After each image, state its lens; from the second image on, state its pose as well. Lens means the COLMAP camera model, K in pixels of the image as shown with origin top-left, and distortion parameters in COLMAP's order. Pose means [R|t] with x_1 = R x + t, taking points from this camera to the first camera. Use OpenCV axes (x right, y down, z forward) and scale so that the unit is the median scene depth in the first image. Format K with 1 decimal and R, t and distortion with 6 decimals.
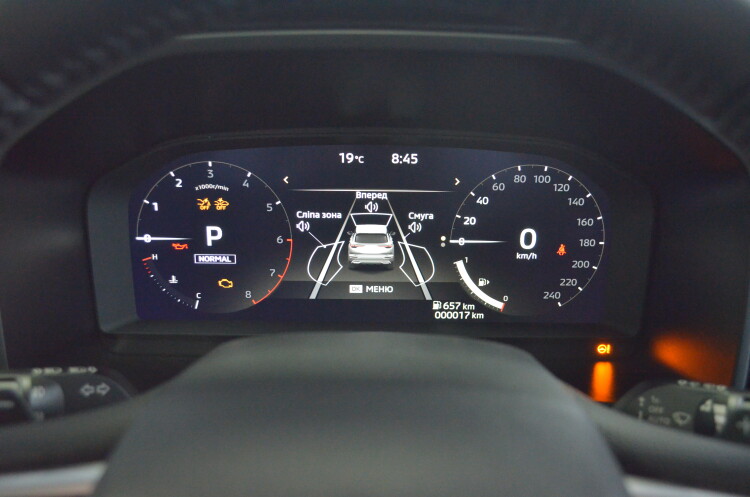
lens RADIAL K [[683.1, 0, 375.0], [0, 683.1, 248.5], [0, 0, 1]] dist [-0.043351, 0.002329]
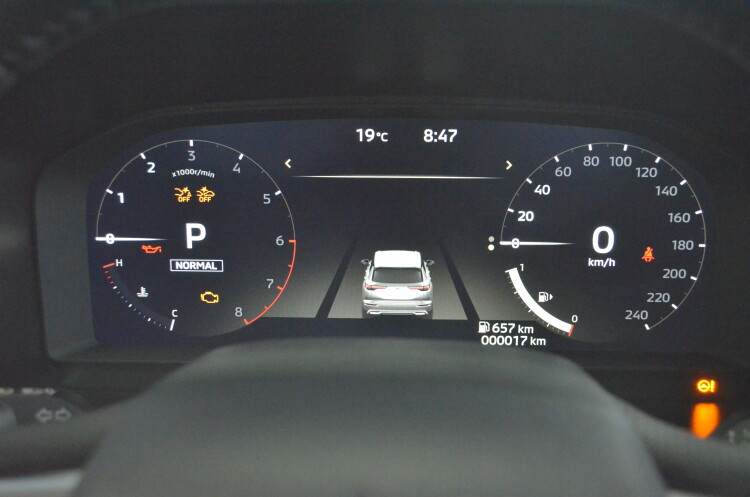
lens RADIAL K [[1031.8, 0, 375.0], [0, 1031.8, 248.5], [0, 0, 1]] dist [0.003998, -0.007040]
pose [[0.998913, 0.001270, -0.046595, 0.023222], [-0.002637, 0.999568, -0.029286, 0.030110], [0.046538, 0.029377, 0.998484, -0.165578]]
